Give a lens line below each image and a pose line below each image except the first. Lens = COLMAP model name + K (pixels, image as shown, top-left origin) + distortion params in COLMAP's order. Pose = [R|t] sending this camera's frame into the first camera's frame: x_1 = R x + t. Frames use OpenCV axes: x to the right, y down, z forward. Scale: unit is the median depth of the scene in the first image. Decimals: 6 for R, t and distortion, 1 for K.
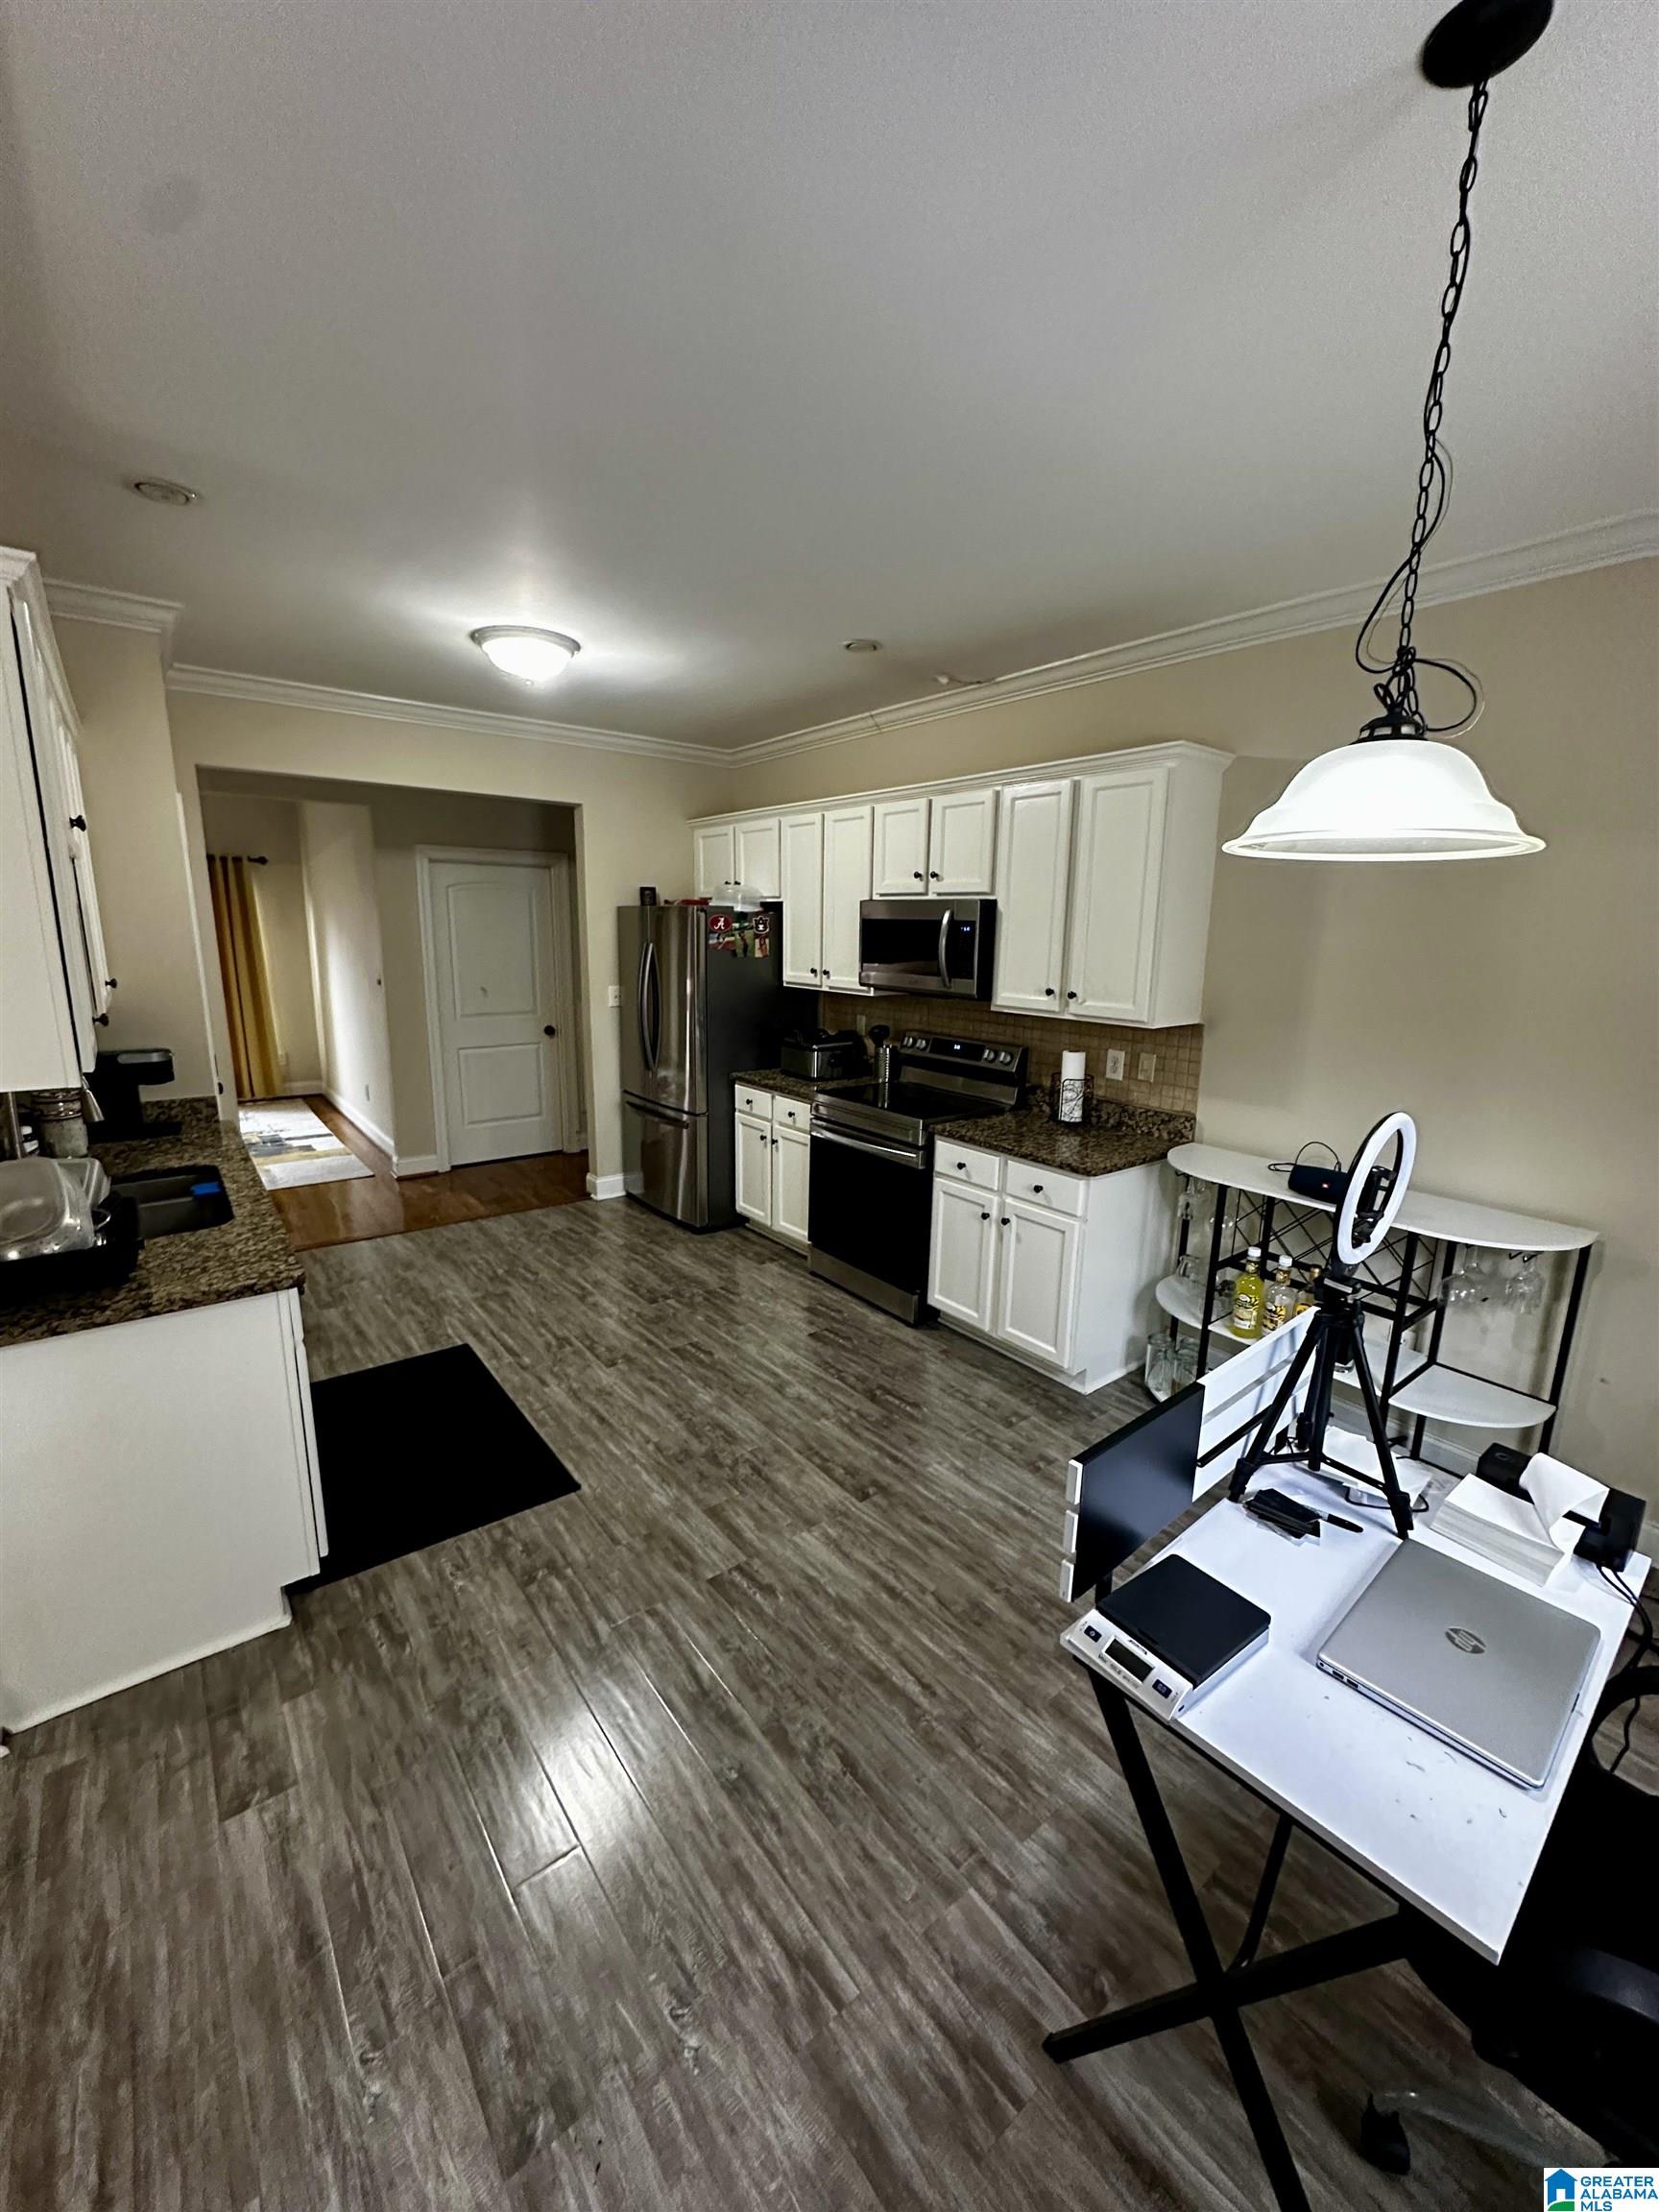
lens RADIAL K [[883.2, 0, 829.5], [0, 883.2, 1106.0], [0, 0, 1]] dist [-0.000579, 0.000022]
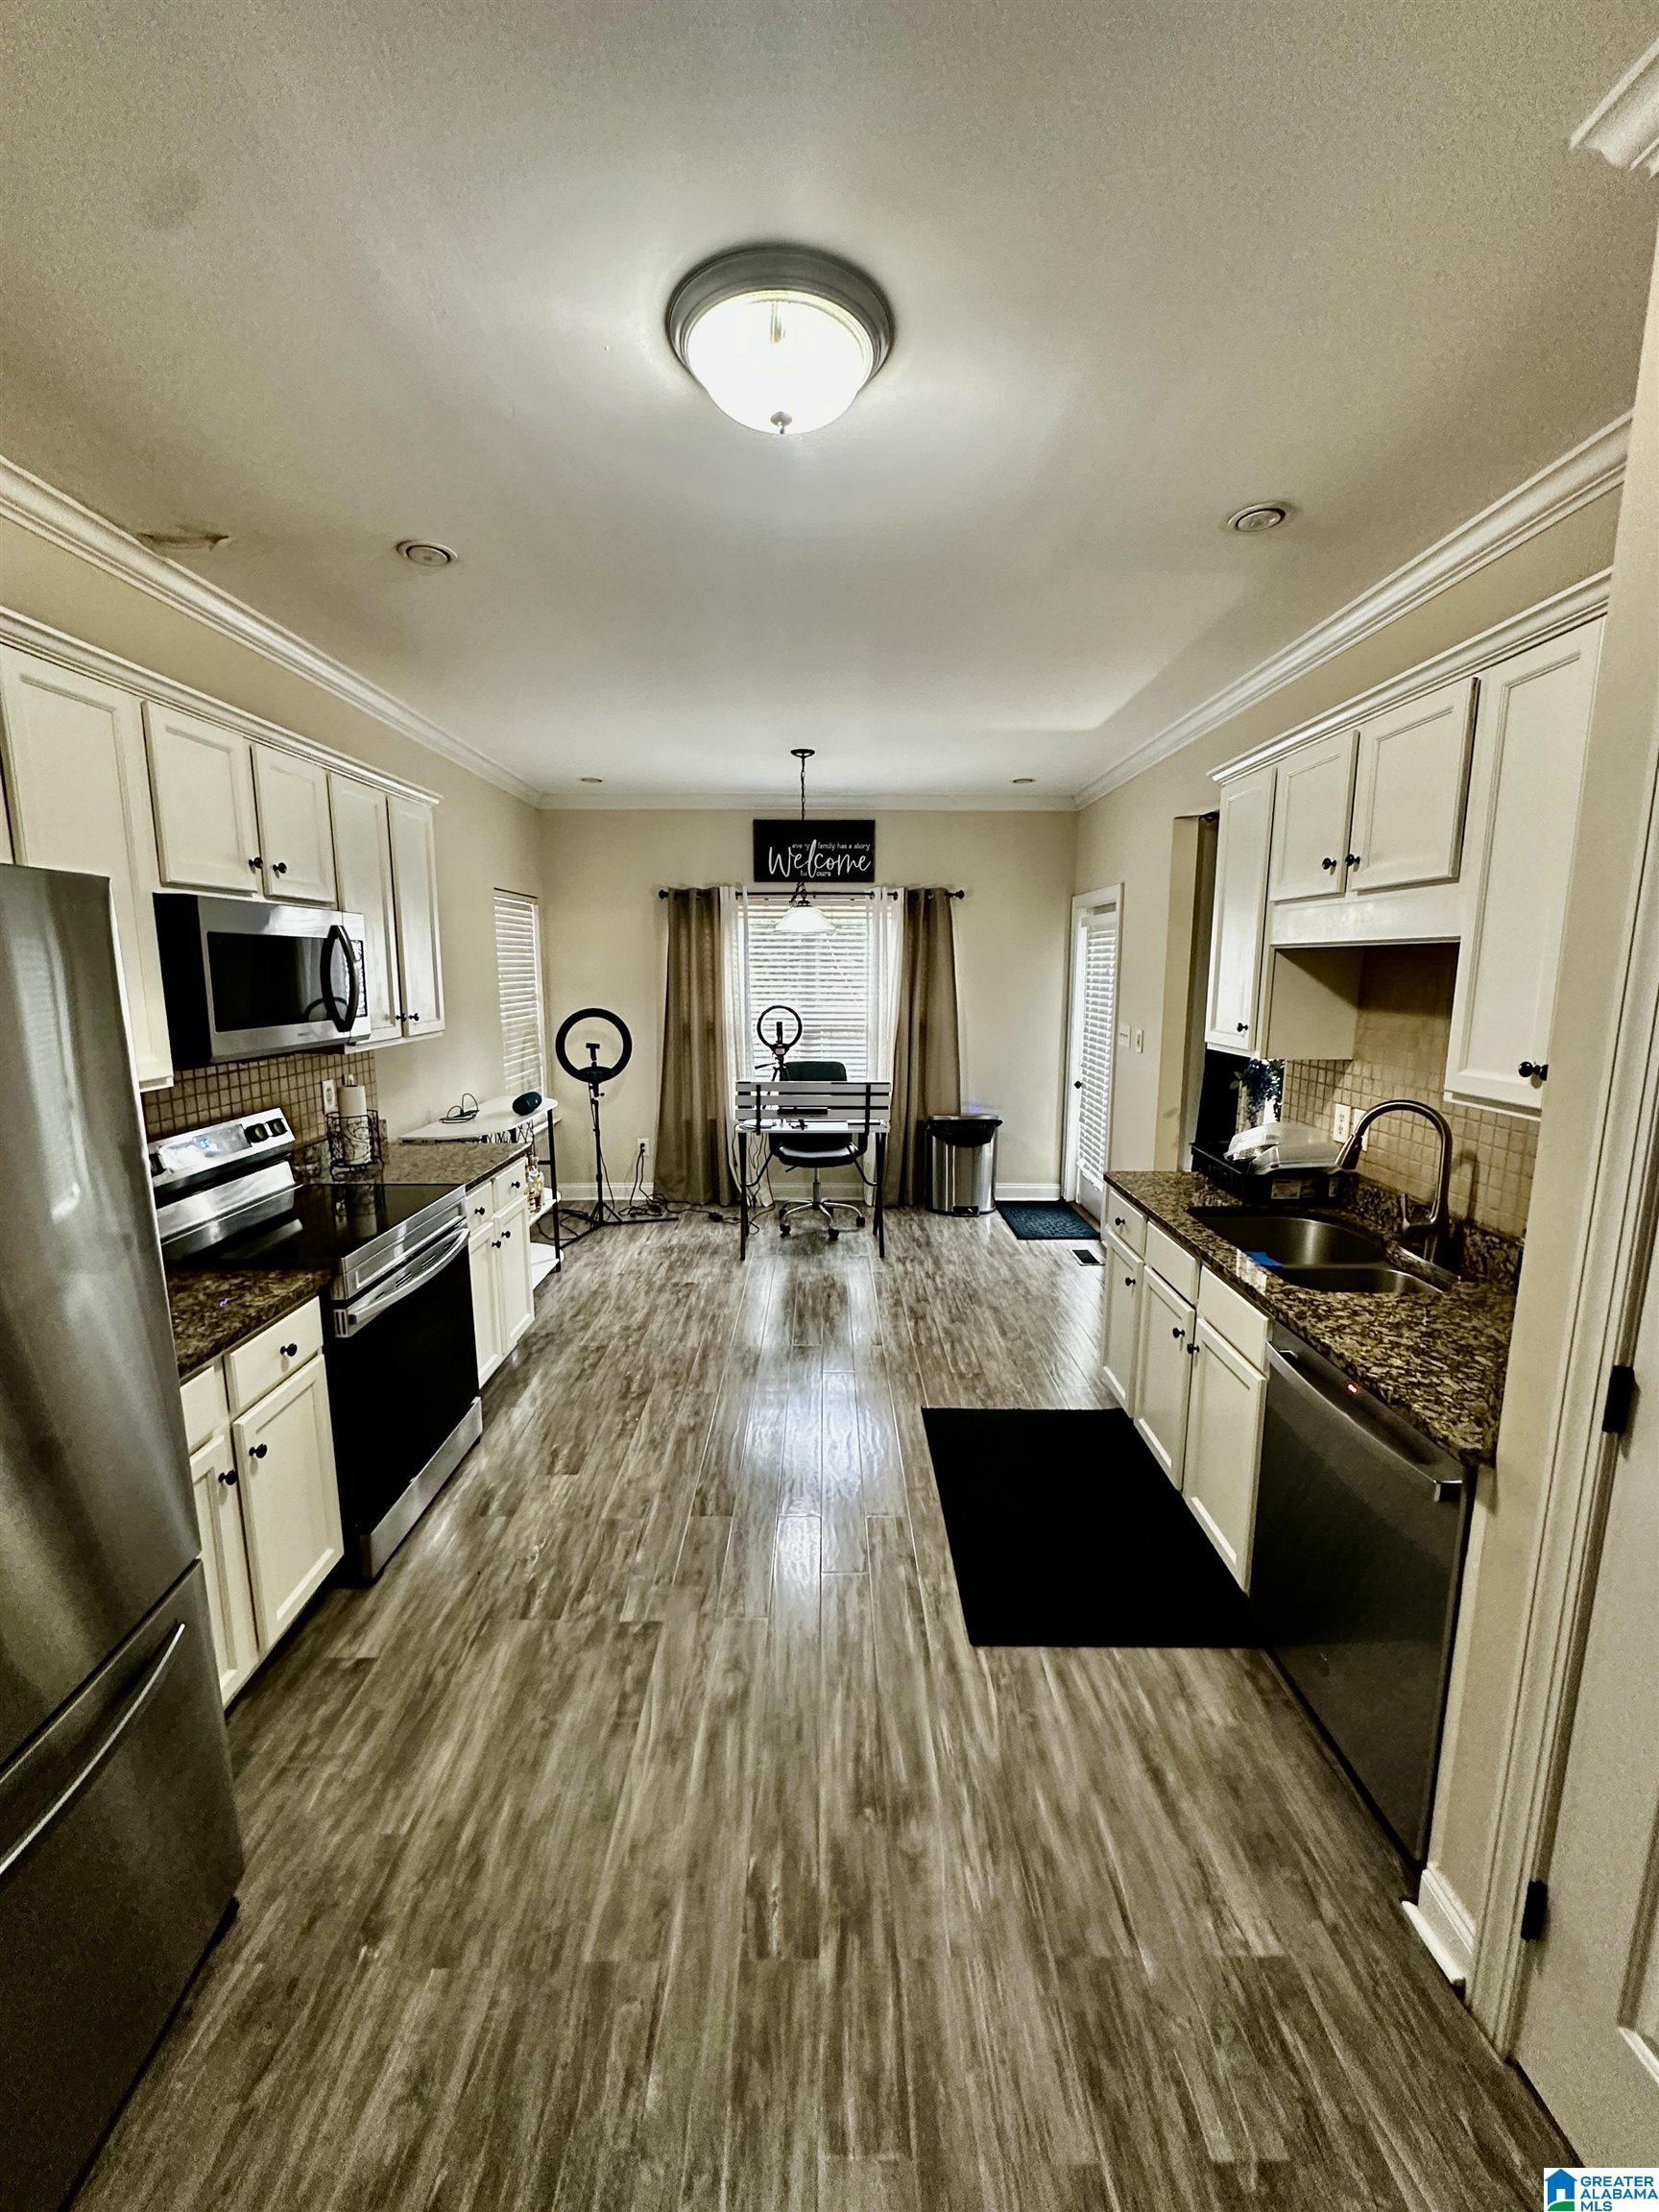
lens RADIAL K [[883.2, 0, 829.5], [0, 883.2, 1106.0], [0, 0, 1]] dist [-0.000579, 0.000022]
pose [[-0.789782, -0.123245, 0.600879, -0.674751], [0.103644, 0.938708, 0.328764, -0.298858], [-0.604568, 0.321930, -0.728600, 1.427530]]
